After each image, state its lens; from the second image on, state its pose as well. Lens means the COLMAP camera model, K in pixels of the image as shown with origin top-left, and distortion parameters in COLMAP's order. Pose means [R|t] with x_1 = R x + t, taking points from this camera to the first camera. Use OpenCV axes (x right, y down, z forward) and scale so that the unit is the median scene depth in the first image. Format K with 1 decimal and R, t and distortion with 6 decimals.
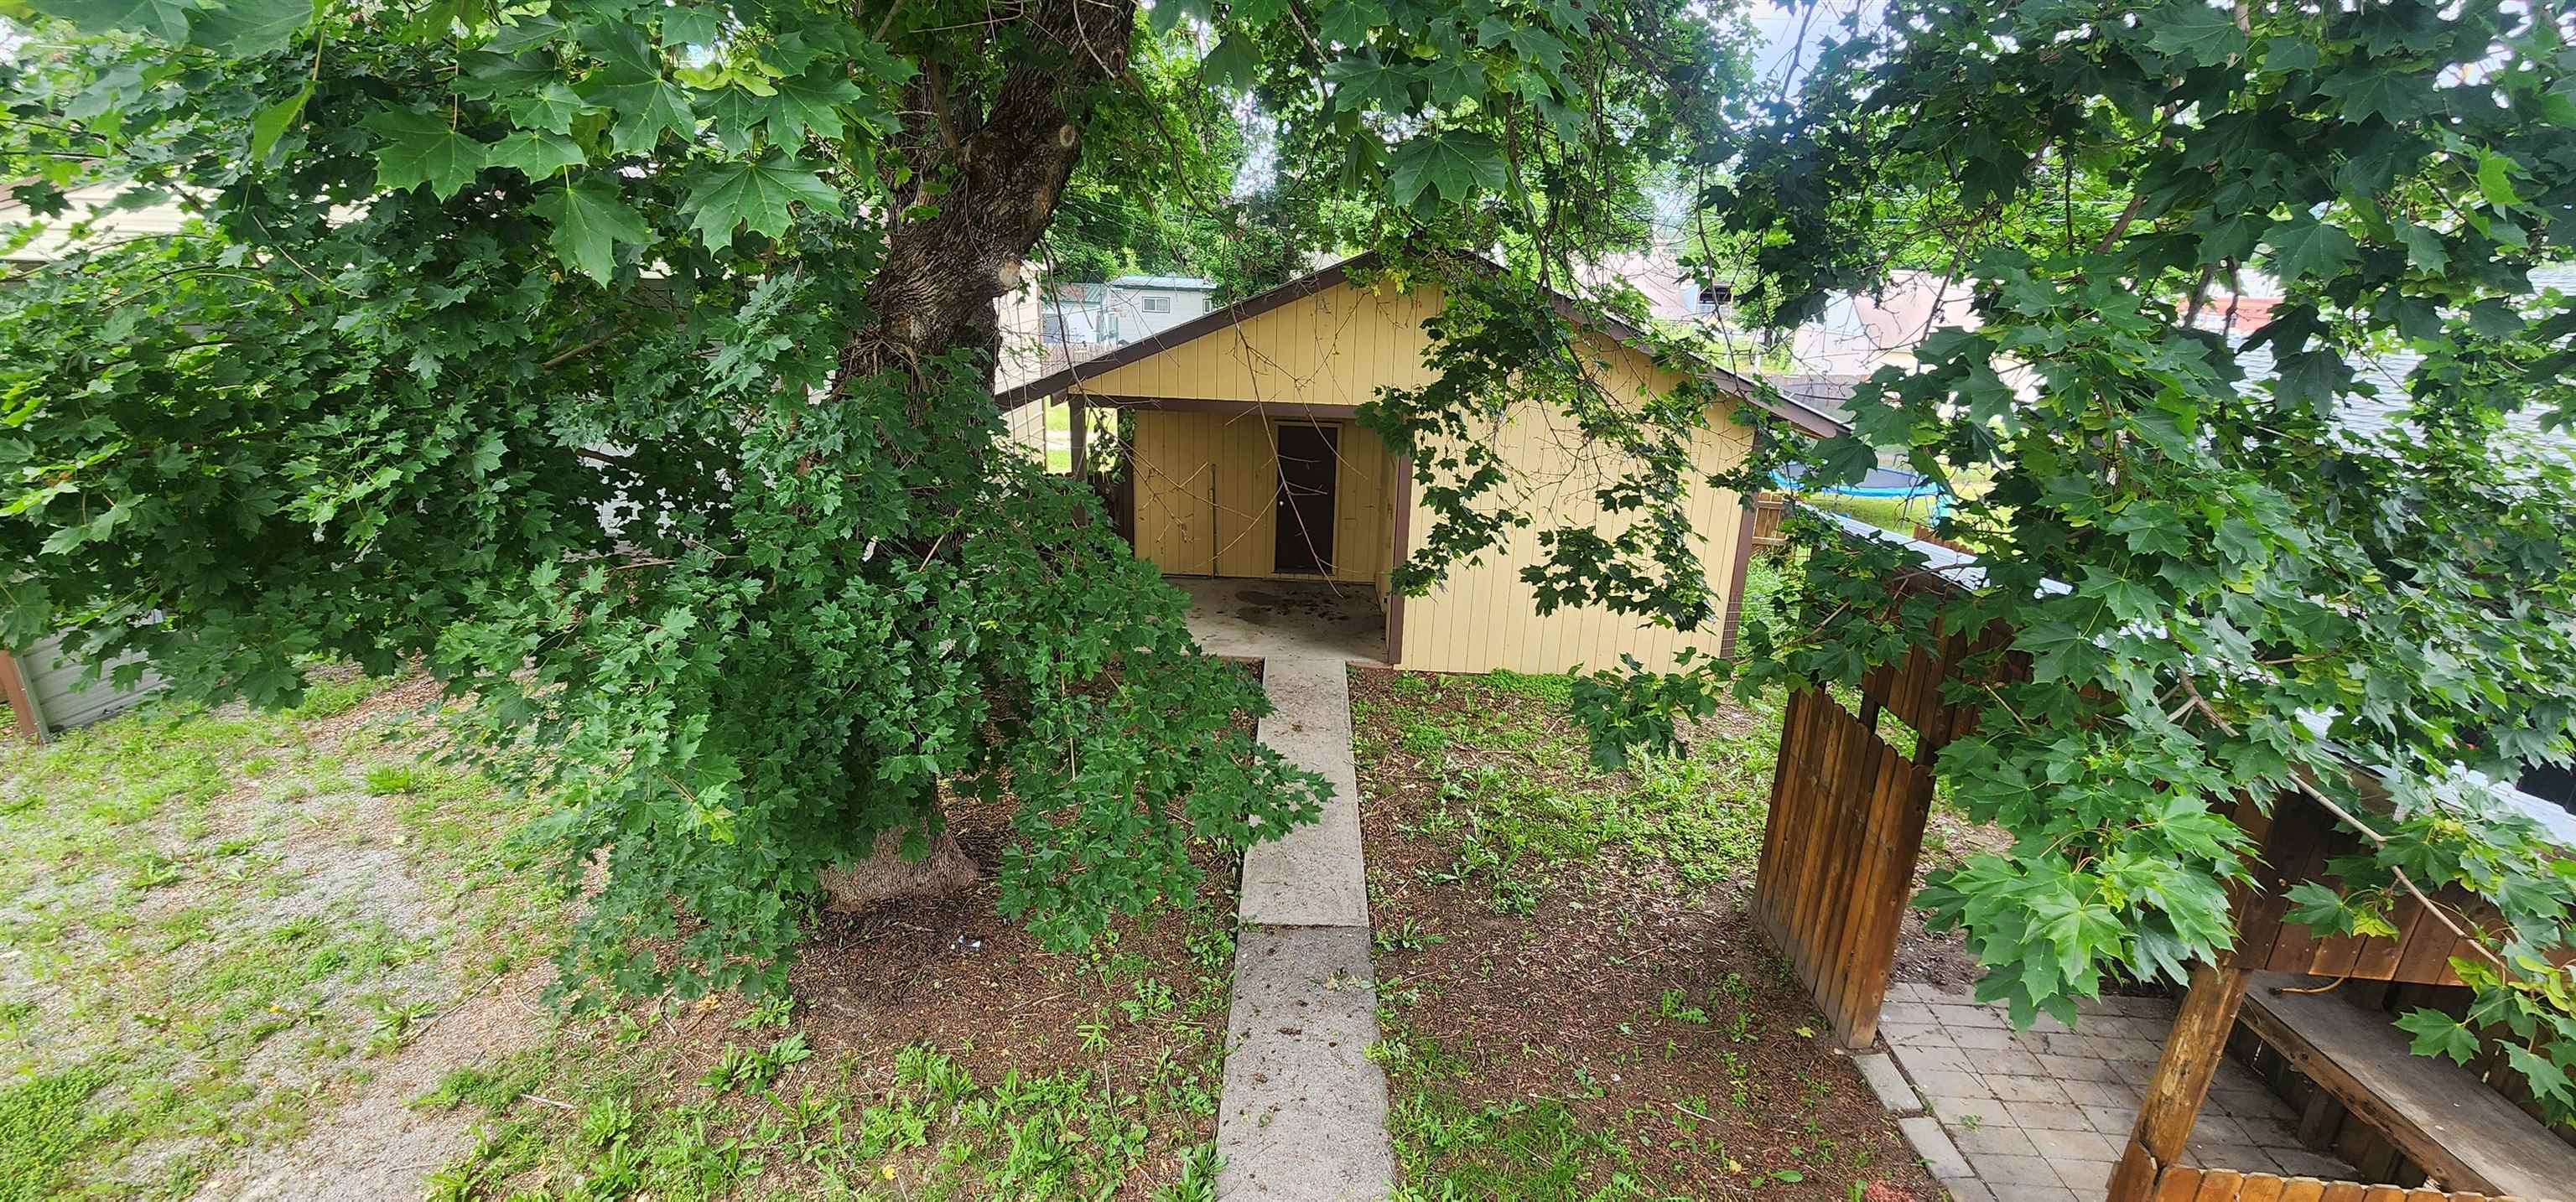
lens RADIAL K [[1060.9, 0, 1306.2], [0, 1060.9, 593.0], [0, 0, 1]] dist [0.001867, 0.000090]
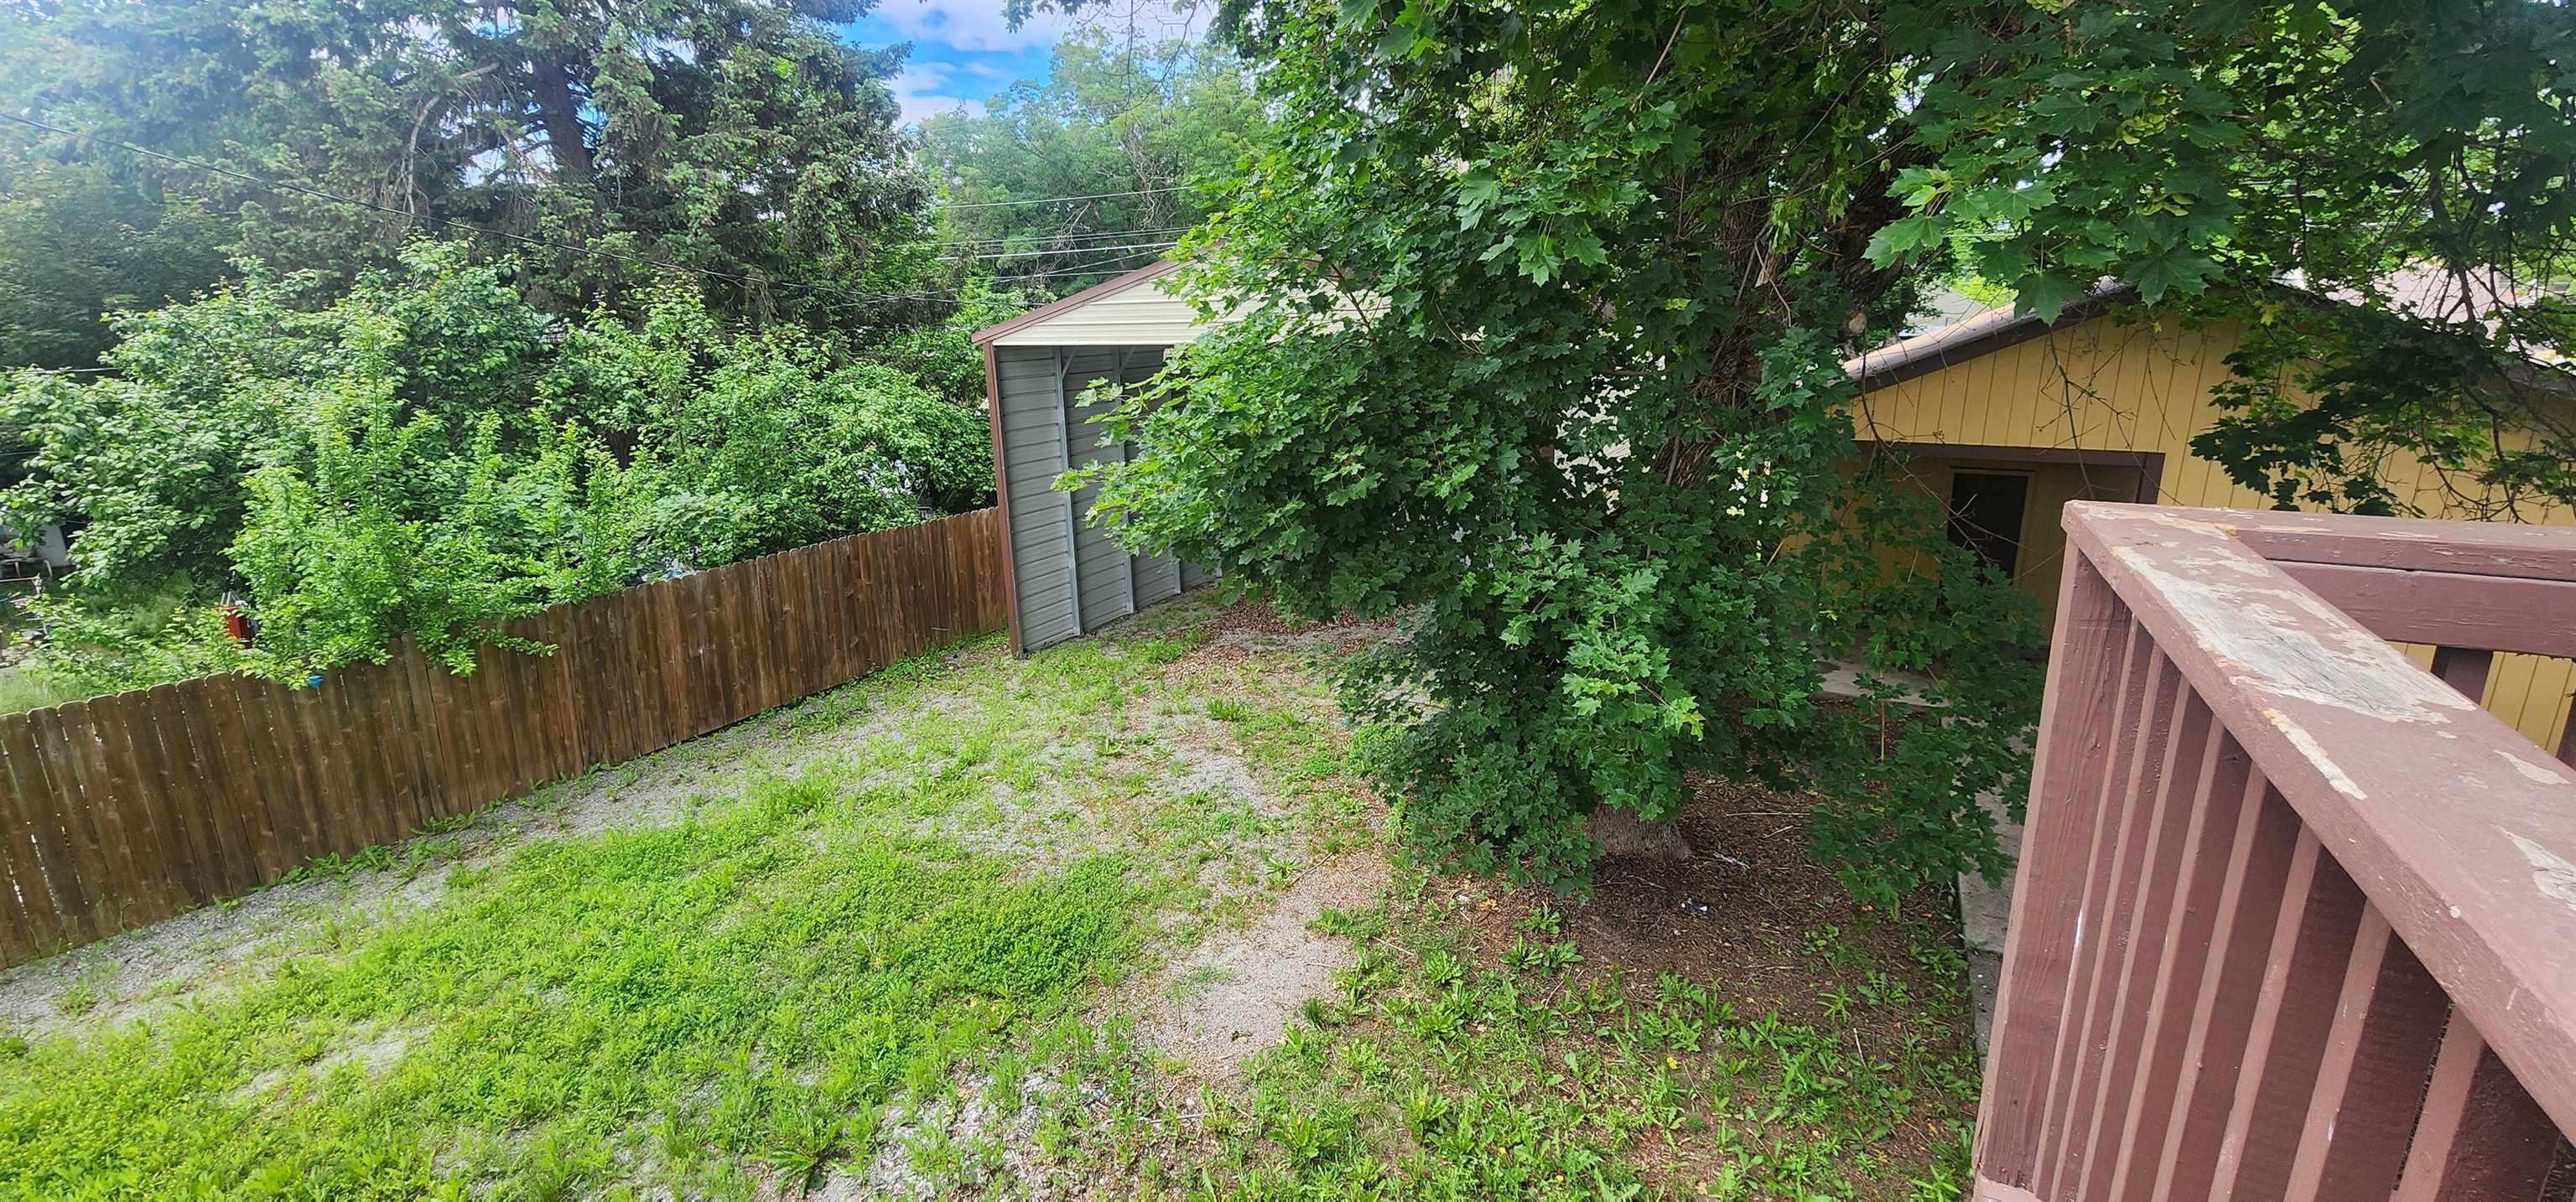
lens RADIAL K [[1060.9, 0, 1306.2], [0, 1060.9, 593.0], [0, 0, 1]] dist [0.001867, 0.000090]
pose [[0.881500, 0.074791, -0.466224, -0.179357], [-0.097734, 0.994894, -0.025189, 0.064818], [0.461960, 0.067770, 0.884308, -0.222880]]
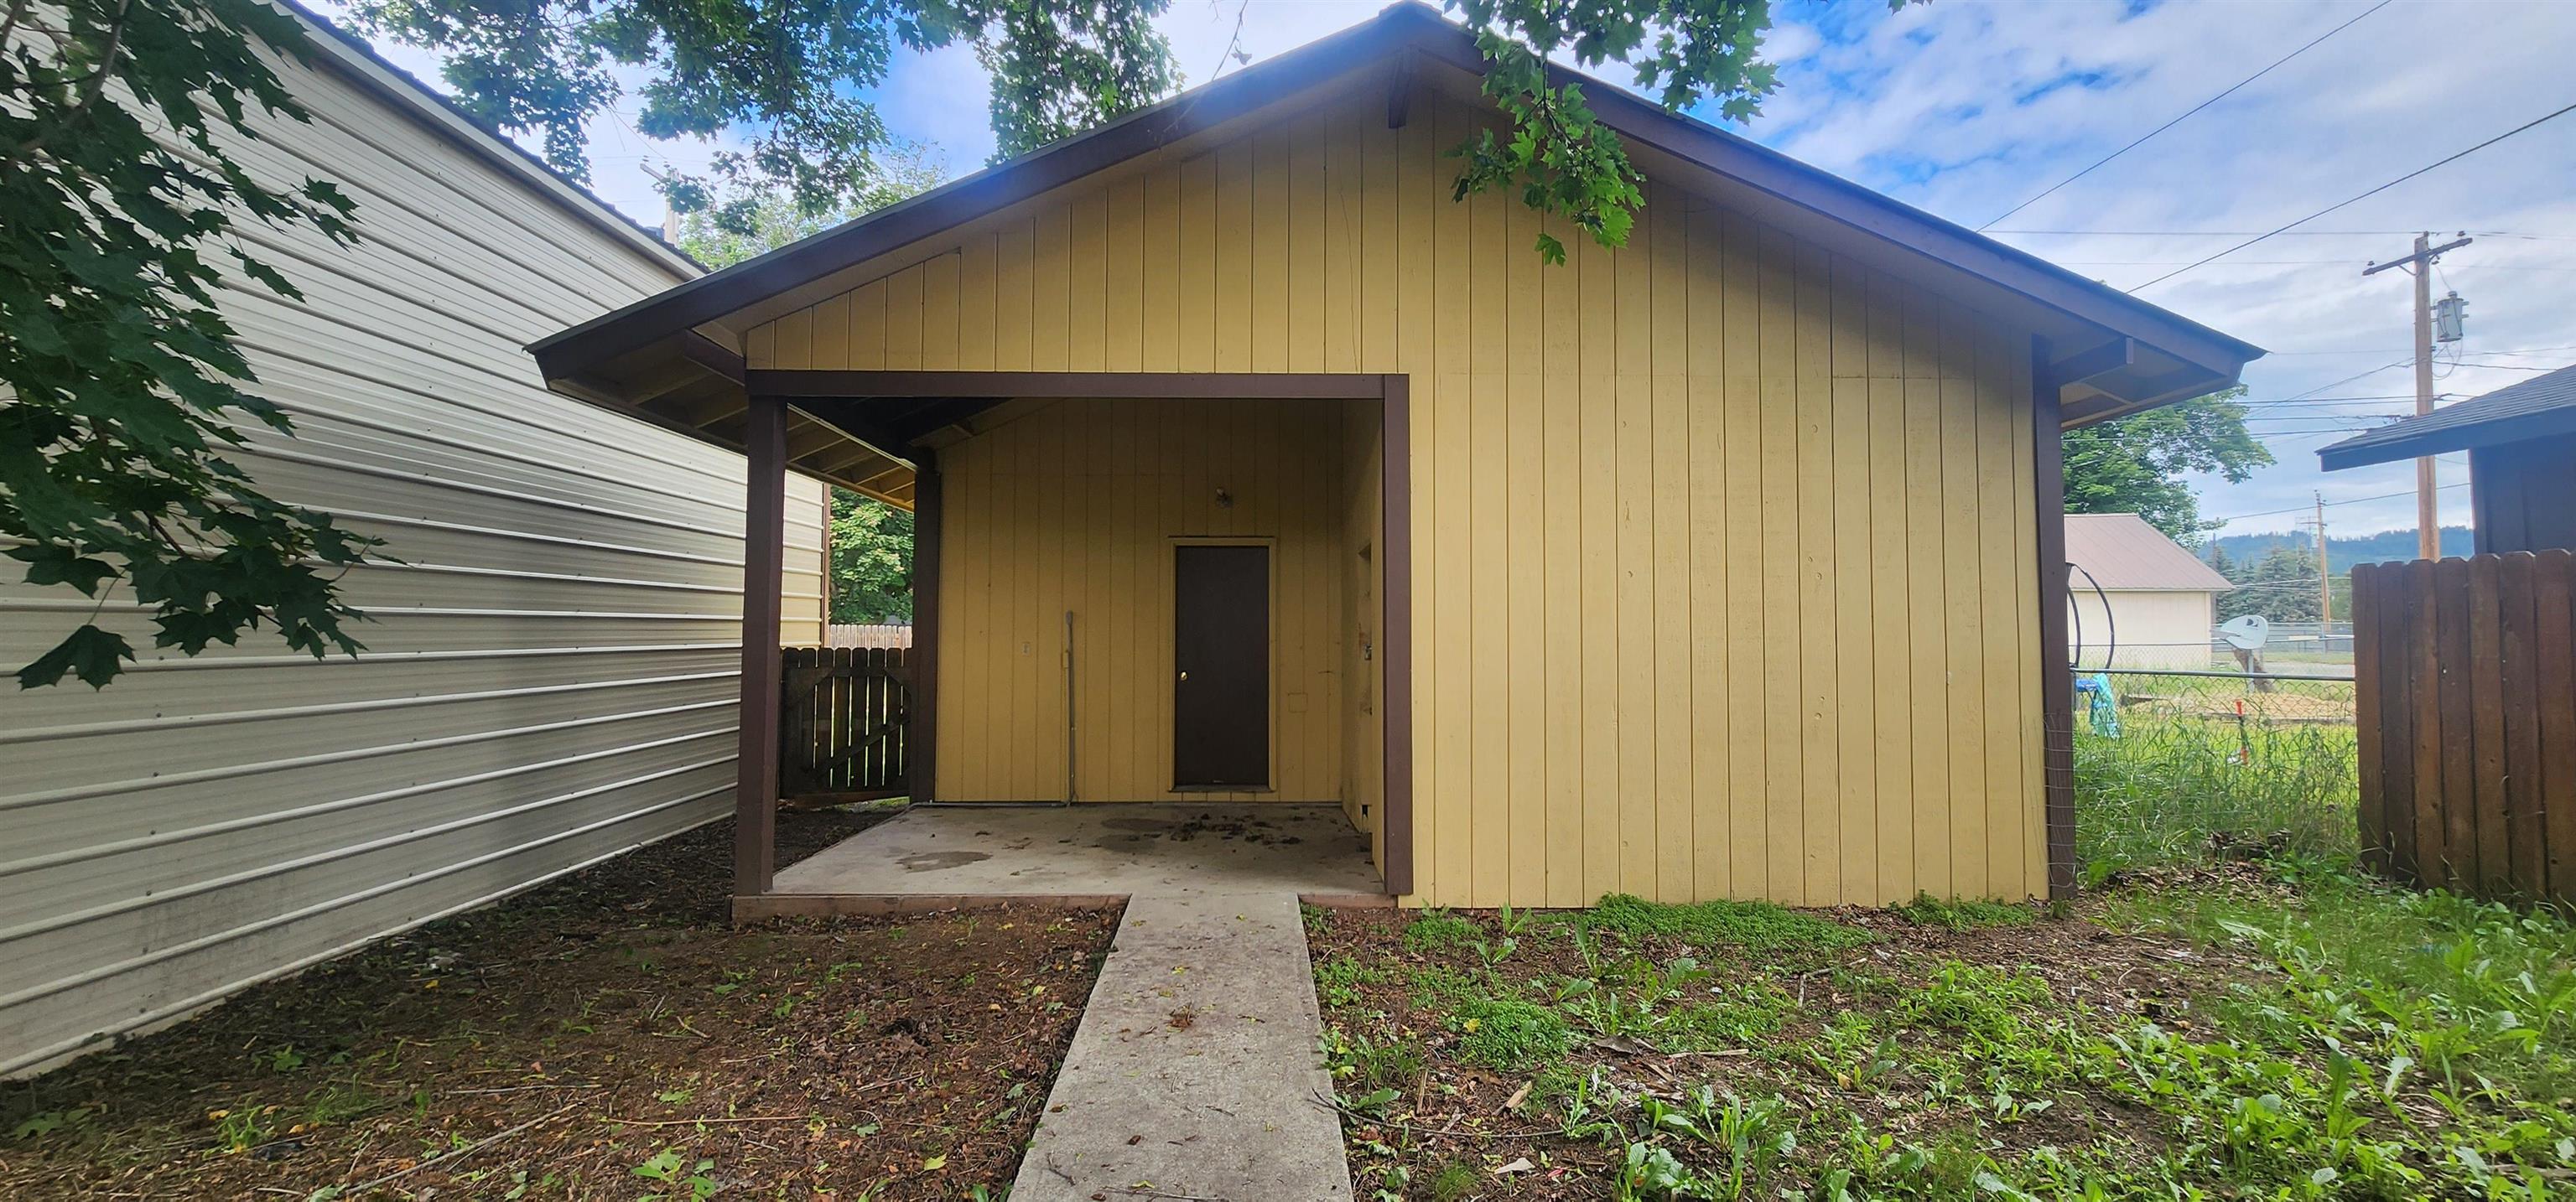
lens RADIAL K [[1057.3, 0, 1293.2], [0, 1057.3, 591.6], [0, 0, 1]] dist [0.000421, -0.000084]
pose [[0.998243, -0.035596, 0.047364, 0.028382], [0.049403, 0.941369, -0.333741, 0.162782], [-0.032707, 0.335495, 0.941474, 0.857932]]
